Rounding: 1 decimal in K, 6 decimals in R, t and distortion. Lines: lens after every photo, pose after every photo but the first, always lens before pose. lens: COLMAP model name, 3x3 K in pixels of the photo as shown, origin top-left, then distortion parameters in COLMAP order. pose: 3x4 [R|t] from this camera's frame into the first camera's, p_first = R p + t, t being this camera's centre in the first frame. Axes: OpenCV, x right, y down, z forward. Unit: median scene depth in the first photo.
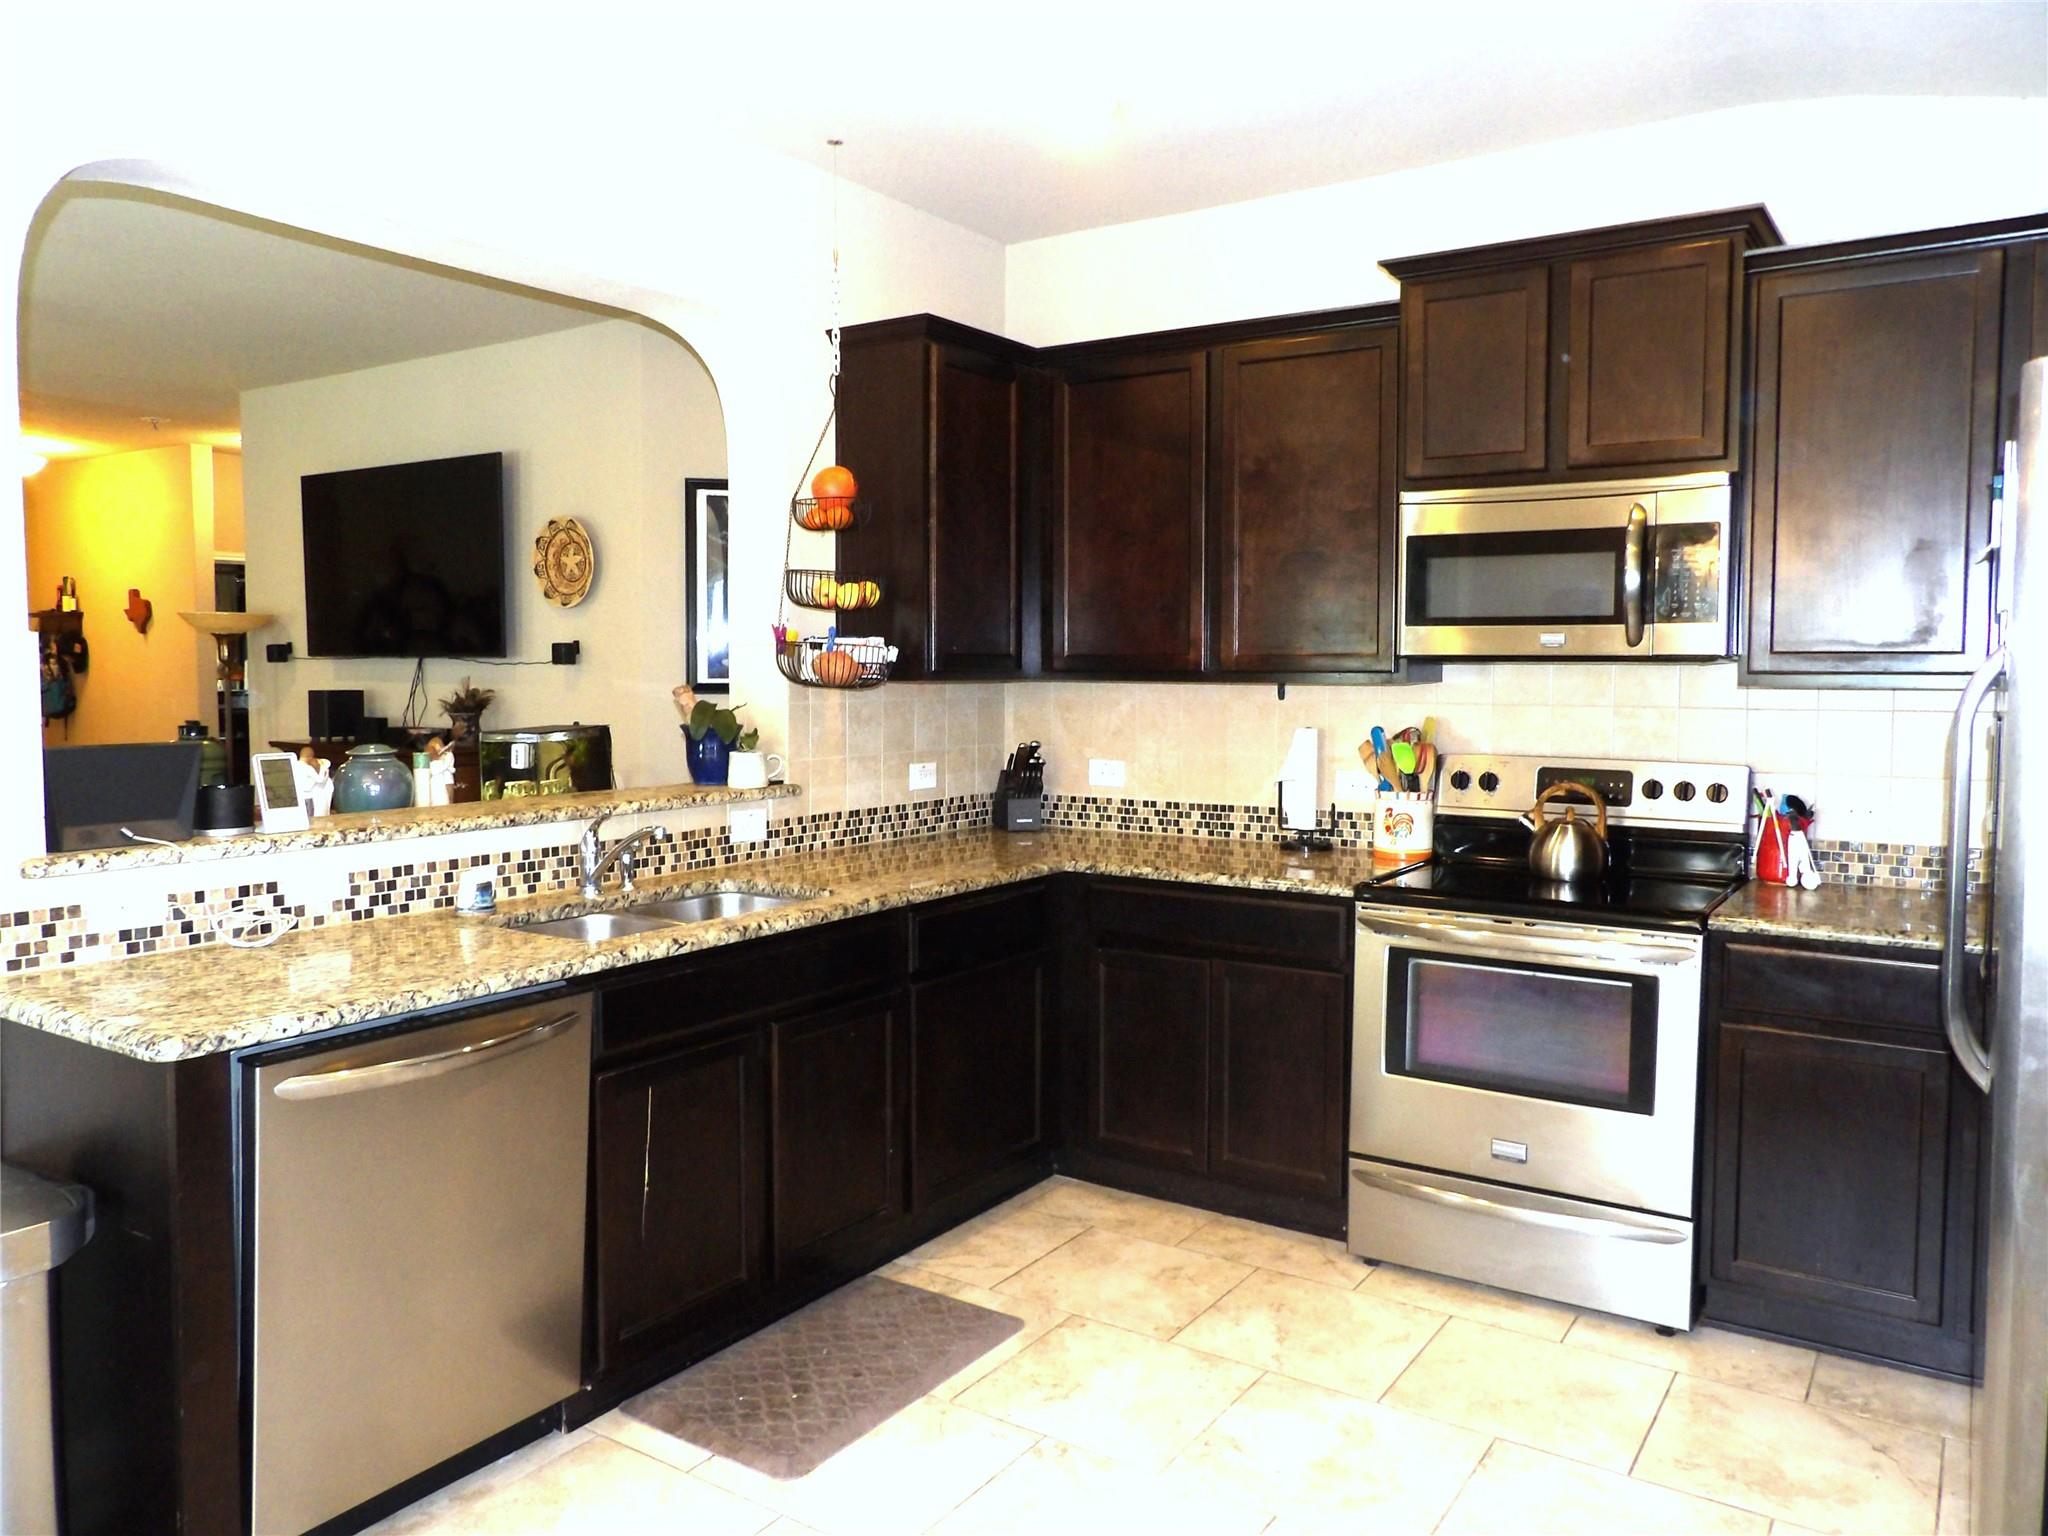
lens RADIAL K [[1461.4, 0, 1023.6], [0, 1461.4, 756.9], [0, 0, 1]] dist [-0.029121, 0.029872]
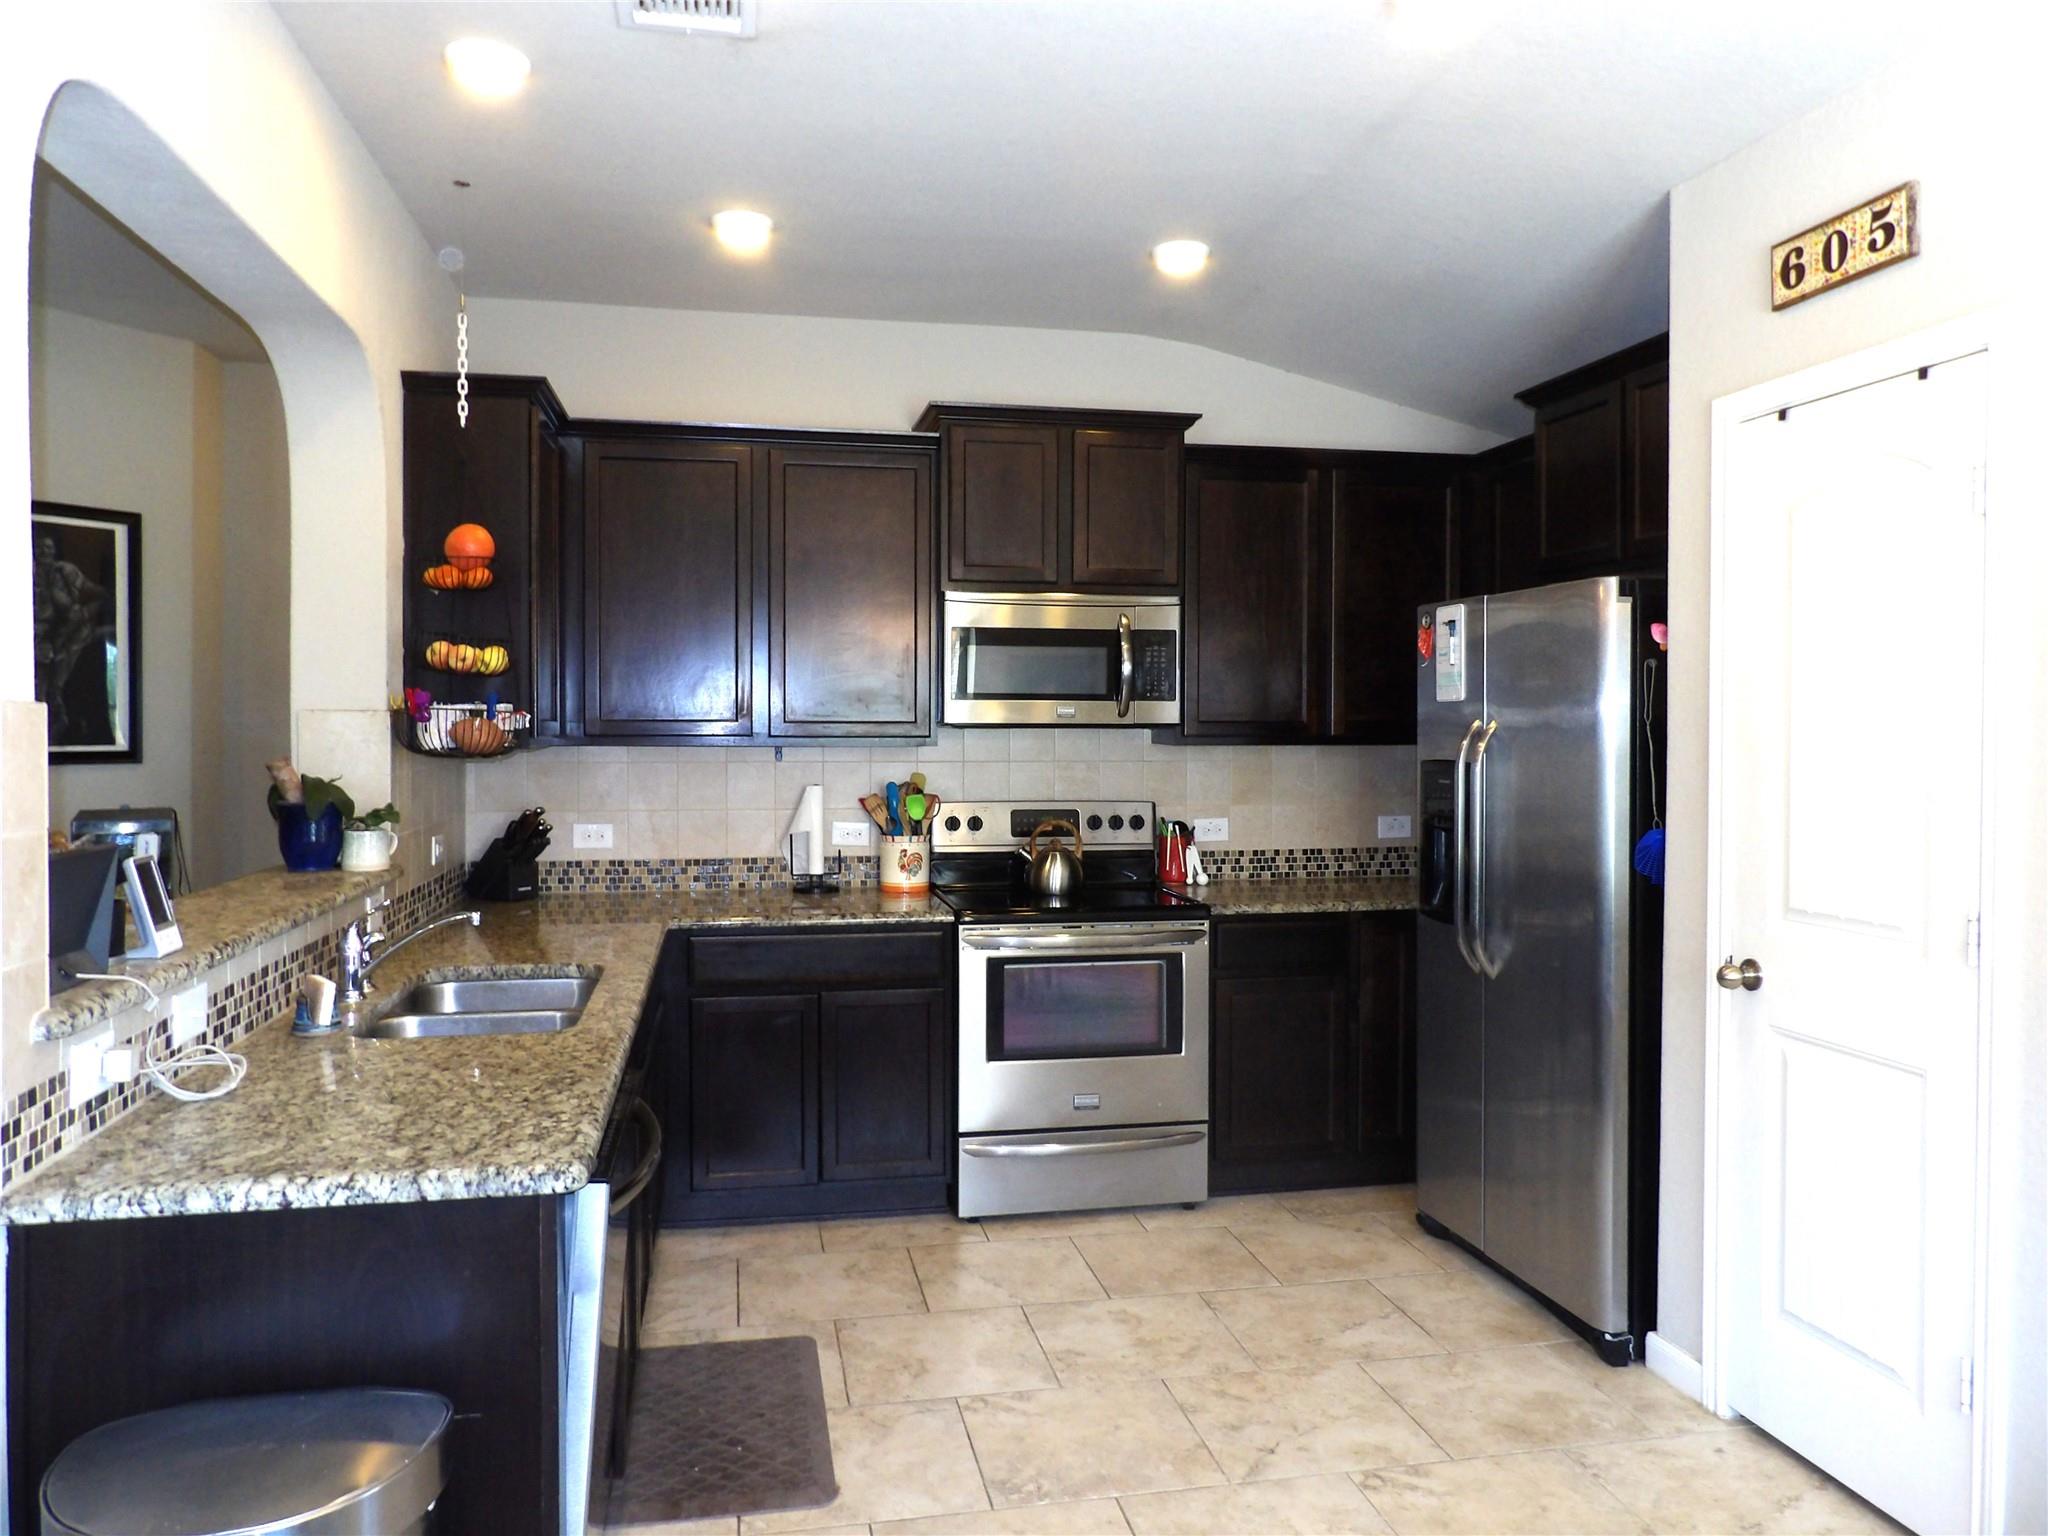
lens RADIAL K [[1461.4, 0, 1023.6], [0, 1461.4, 756.9], [0, 0, 1]] dist [-0.029121, 0.029872]
pose [[0.705544, -0.015917, 0.708487, -0.579566], [0.042216, 0.998916, -0.019598, -0.014676], [-0.707408, 0.043737, 0.705451, 0.091328]]
